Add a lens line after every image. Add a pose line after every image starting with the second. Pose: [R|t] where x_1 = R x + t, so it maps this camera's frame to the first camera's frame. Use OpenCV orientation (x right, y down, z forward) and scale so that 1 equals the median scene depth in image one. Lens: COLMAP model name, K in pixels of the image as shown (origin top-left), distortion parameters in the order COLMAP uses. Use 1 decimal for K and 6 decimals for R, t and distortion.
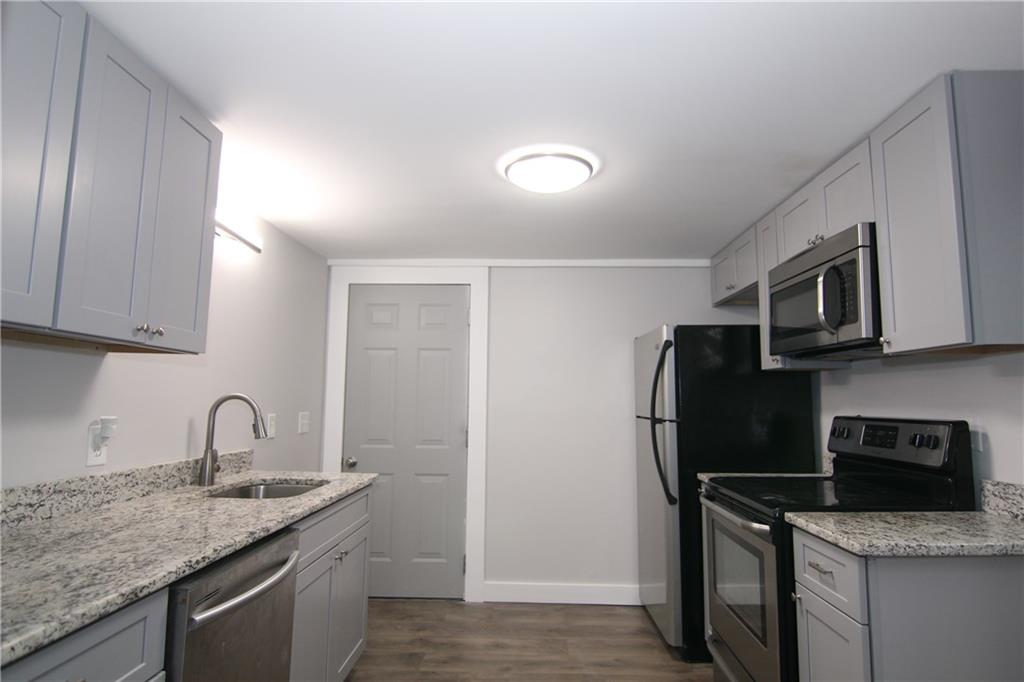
lens RADIAL K [[564.0, 0, 513.8], [0, 564.0, 341.5], [0, 0, 1]] dist [-0.007280, -0.010676]
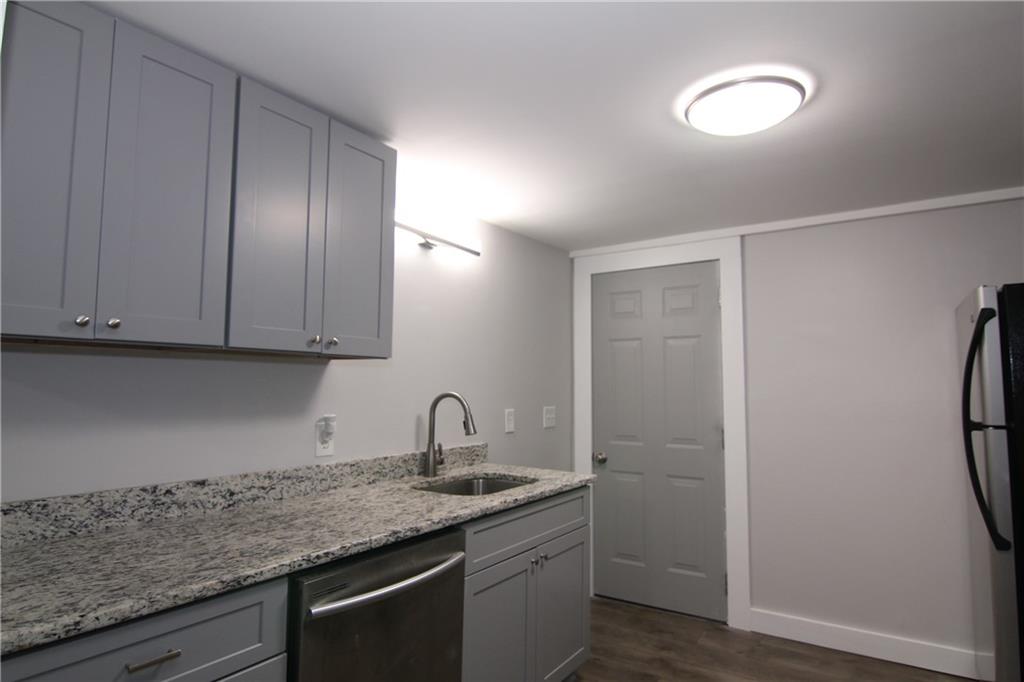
lens RADIAL K [[576.0, 0, 517.5], [0, 576.0, 340.3], [0, 0, 1]] dist [-0.004649, -0.012673]
pose [[0.849346, -0.049913, -0.525471, 0.194641], [0.061608, 0.998089, 0.004775, -0.002210], [0.524229, -0.036428, 0.850798, 0.148247]]
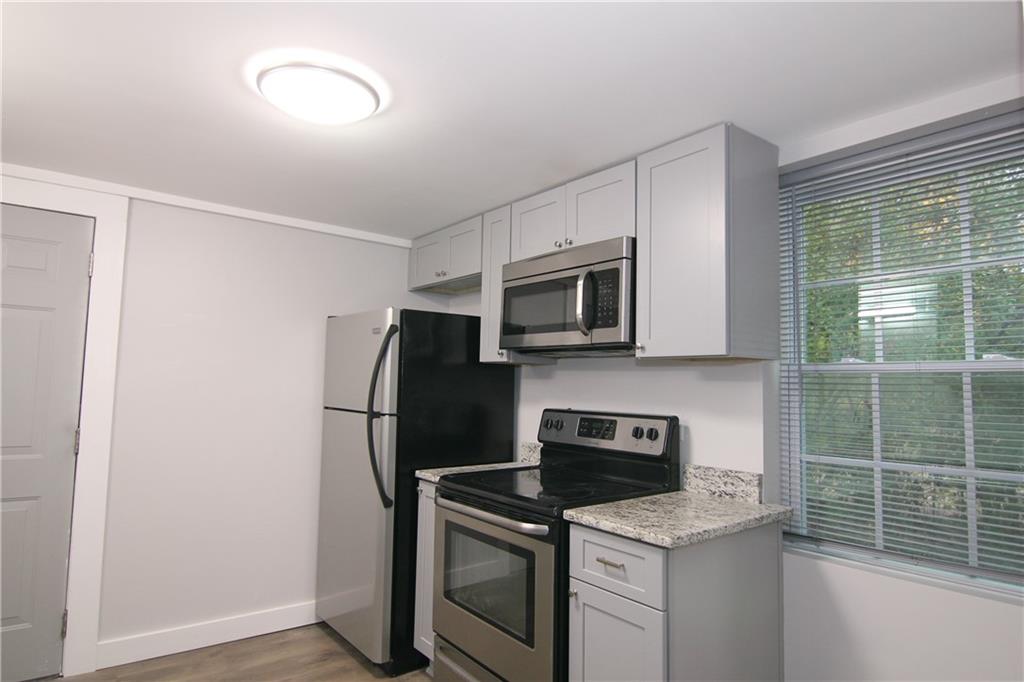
lens RADIAL K [[576.0, 0, 515.1], [0, 576.0, 343.4], [0, 0, 1]] dist [-0.004649, -0.012673]
pose [[0.766414, 0.058913, 0.639639, -0.205205], [-0.084414, 0.996387, 0.009373, 0.003100], [-0.636776, -0.061178, 0.768618, 0.221647]]
